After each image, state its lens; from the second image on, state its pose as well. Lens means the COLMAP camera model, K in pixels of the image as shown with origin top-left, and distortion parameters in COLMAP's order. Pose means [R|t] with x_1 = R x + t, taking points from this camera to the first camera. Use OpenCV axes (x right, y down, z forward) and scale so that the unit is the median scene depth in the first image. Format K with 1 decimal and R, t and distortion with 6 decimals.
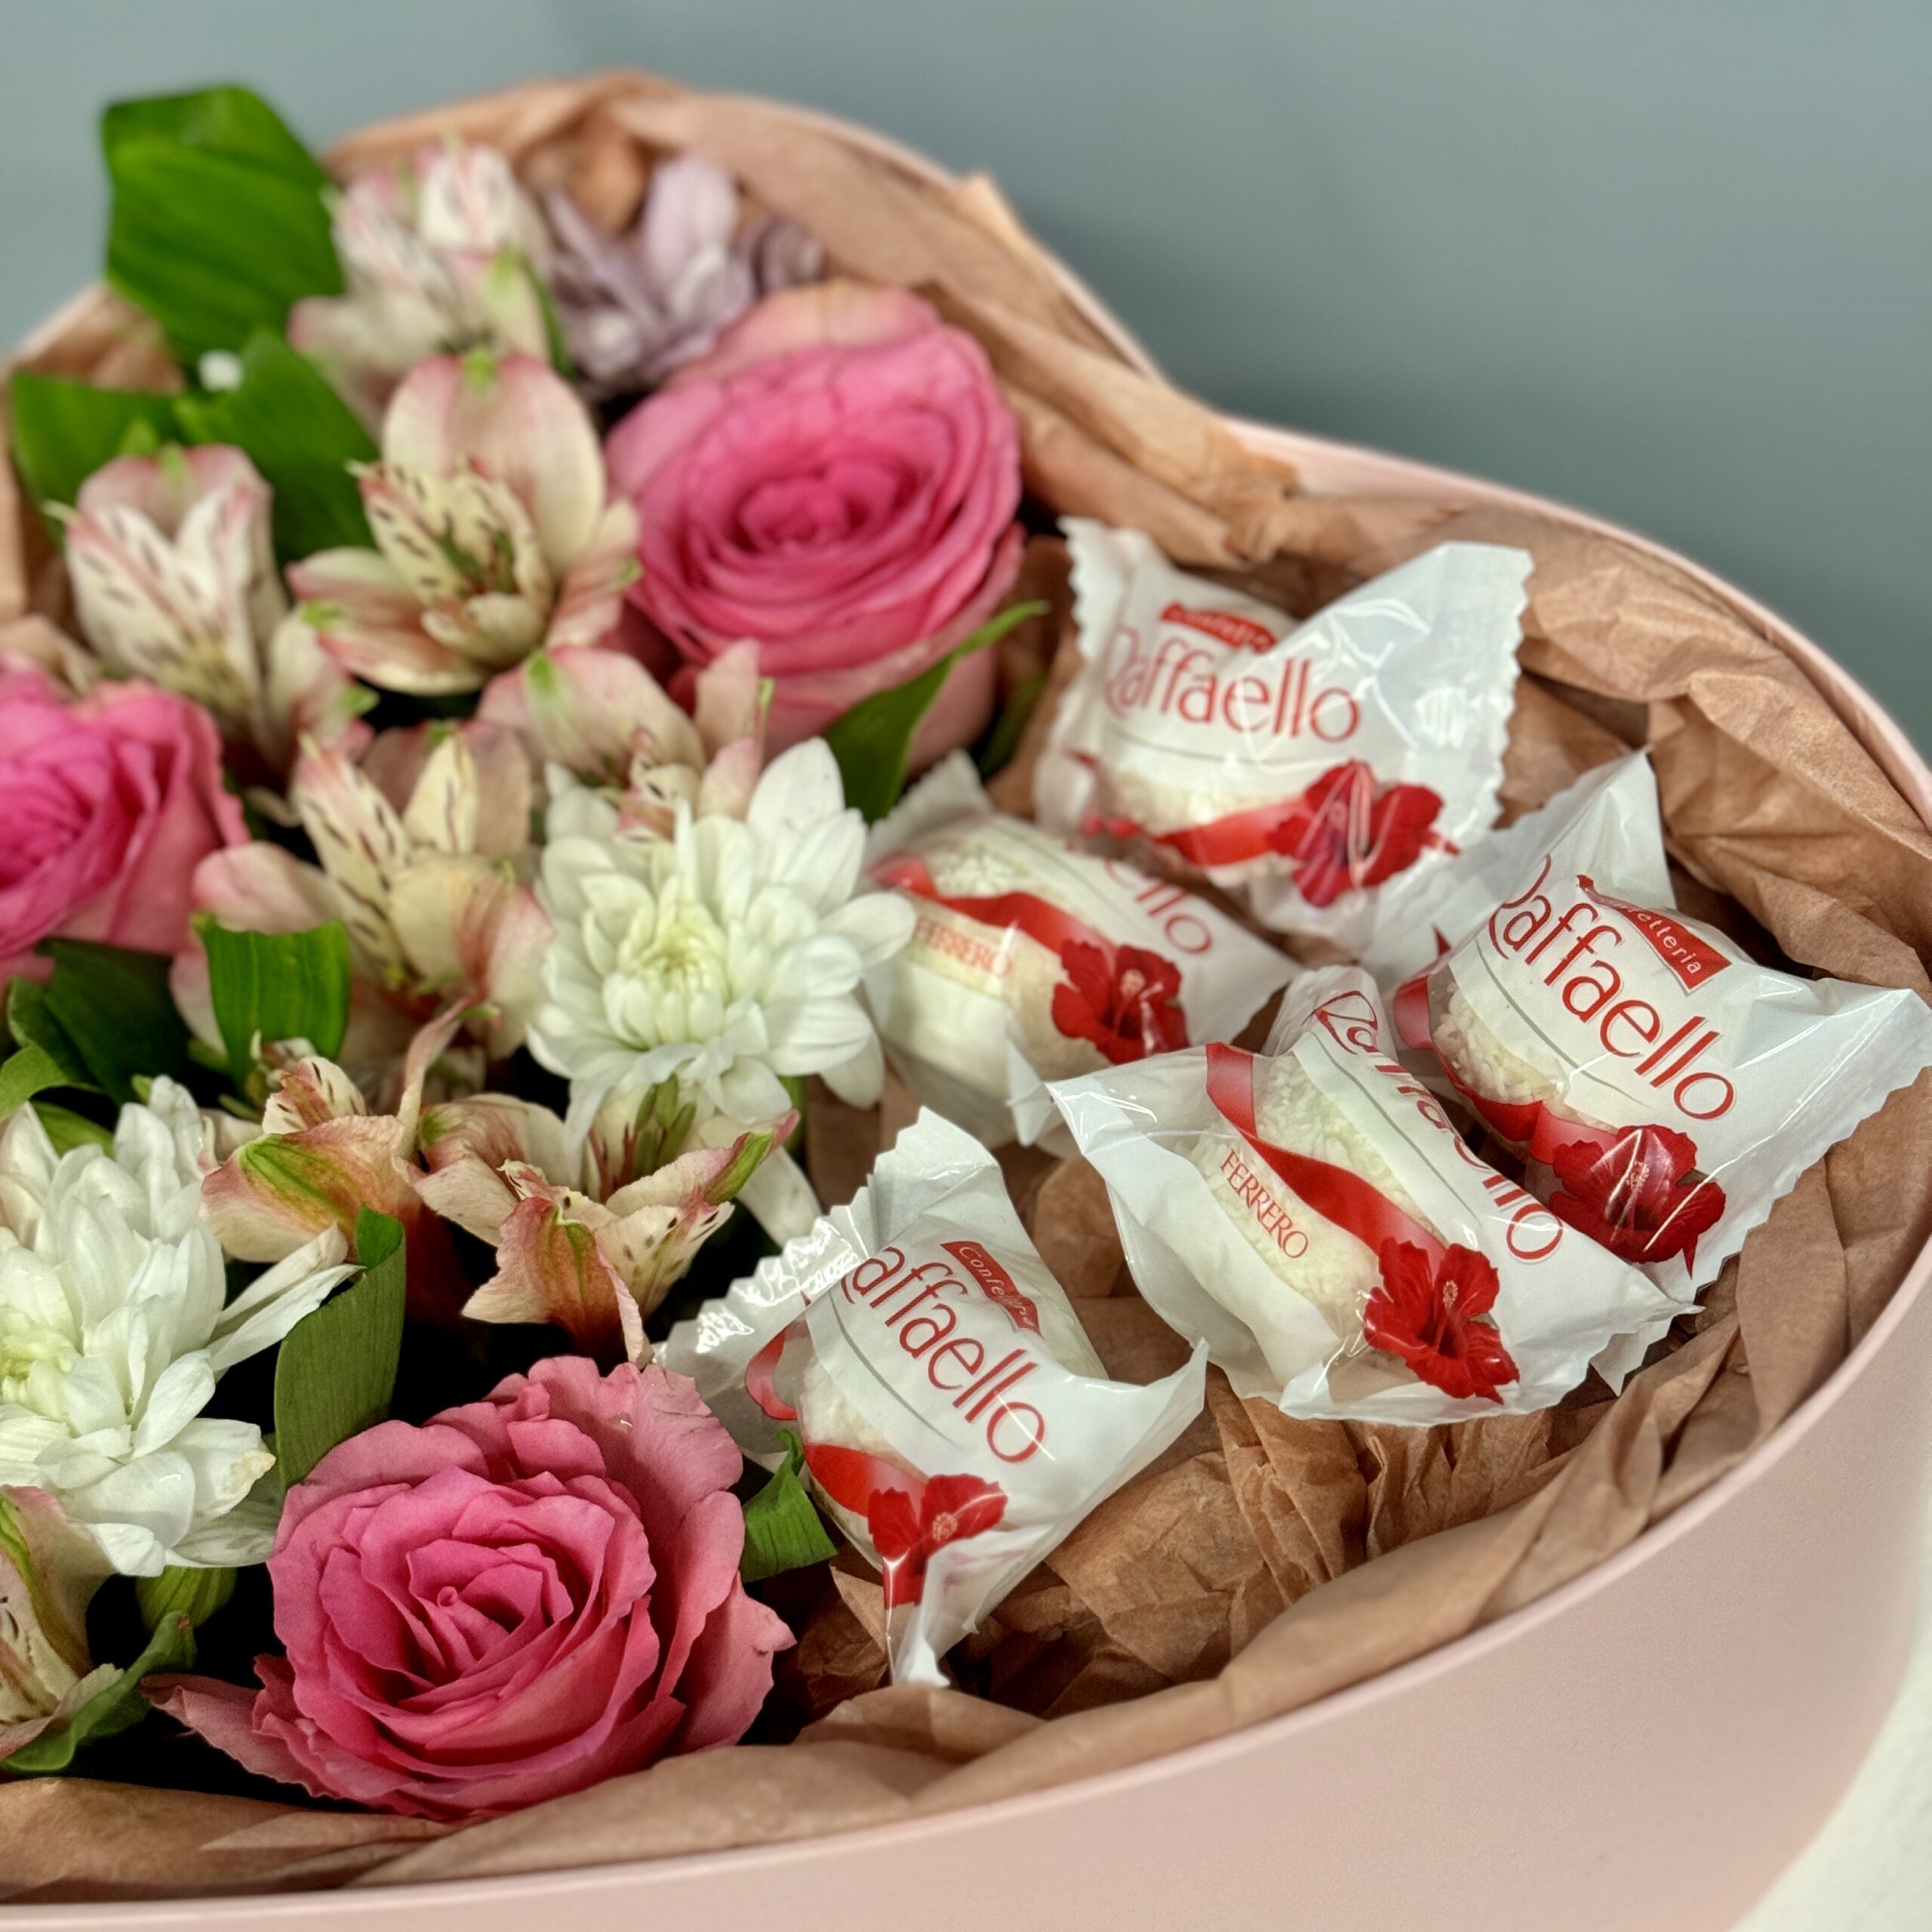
lens RADIAL K [[3593.5, 0, 956.6], [0, 3593.5, 1043.8], [0, 0, 1]] dist [0.117858, 0.000000]
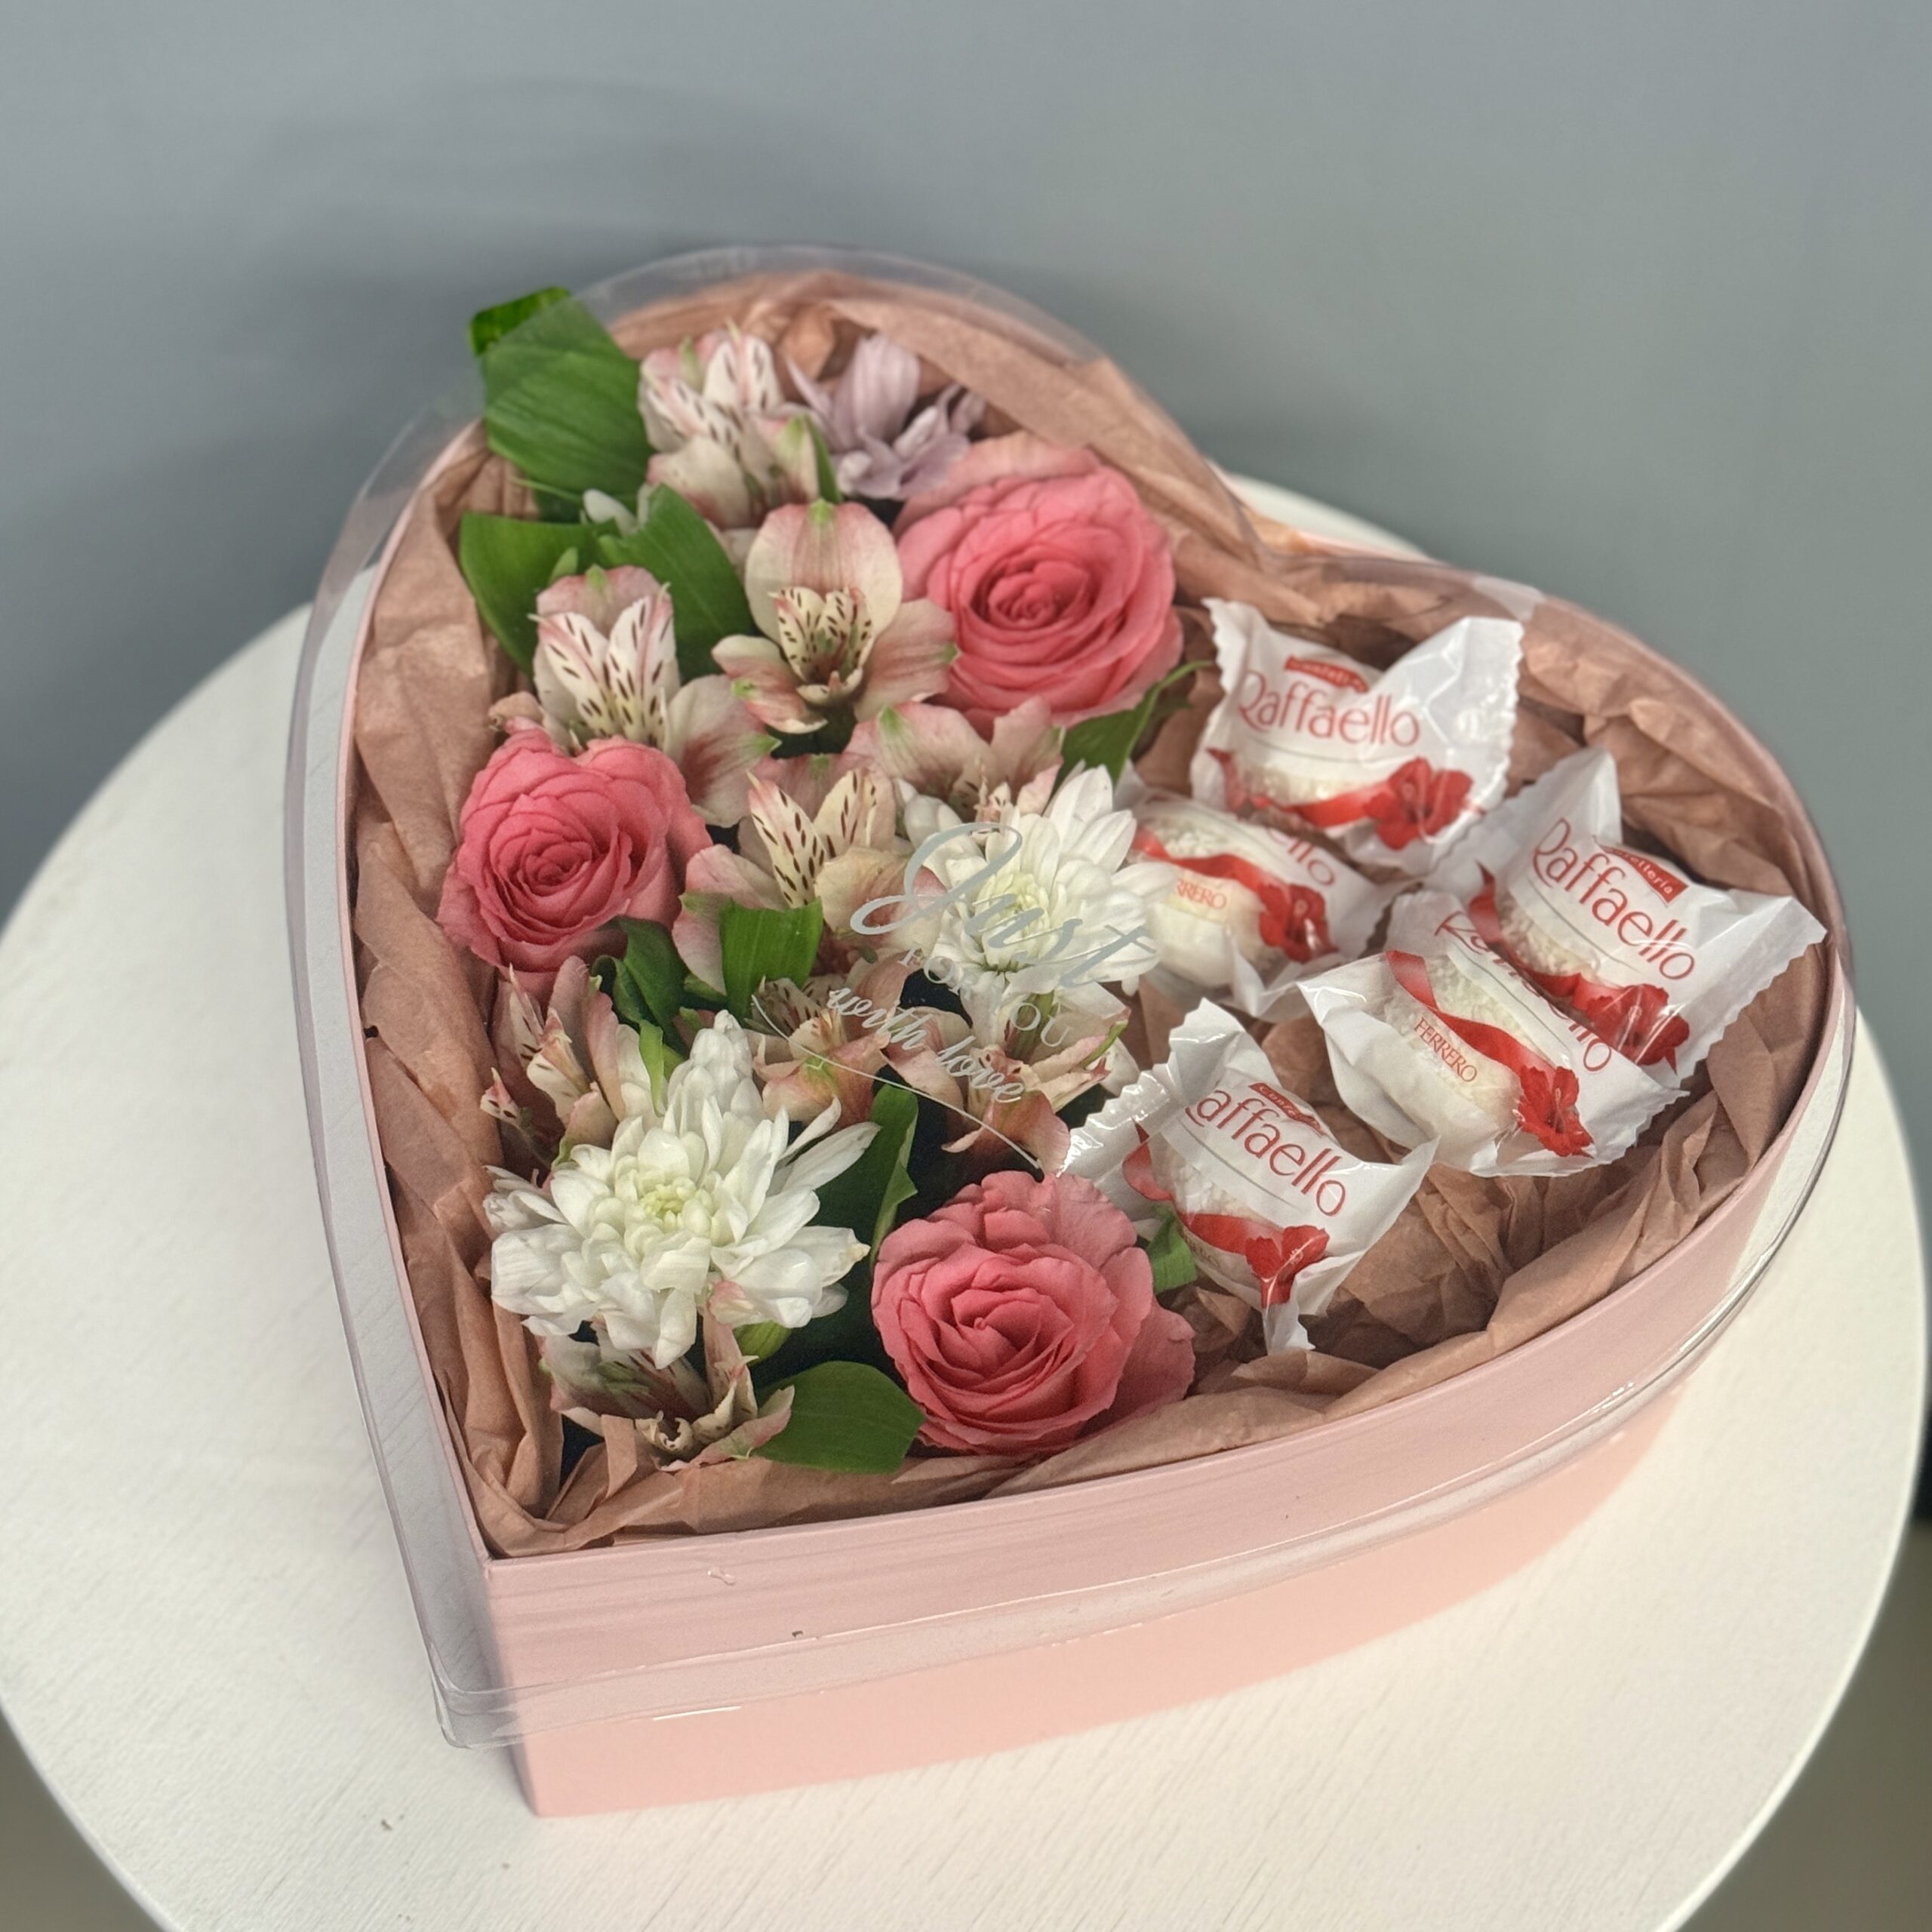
lens RADIAL K [[3593.5, 0, 1027.9], [0, 3593.5, 1076.3], [0, 0, 1]] dist [0.117858, 0.000000]
pose [[0.966668, -0.071112, 0.245959, -0.487710], [0.047566, 0.993811, 0.100386, -0.114060], [-0.251575, -0.085341, 0.964068, -0.533098]]
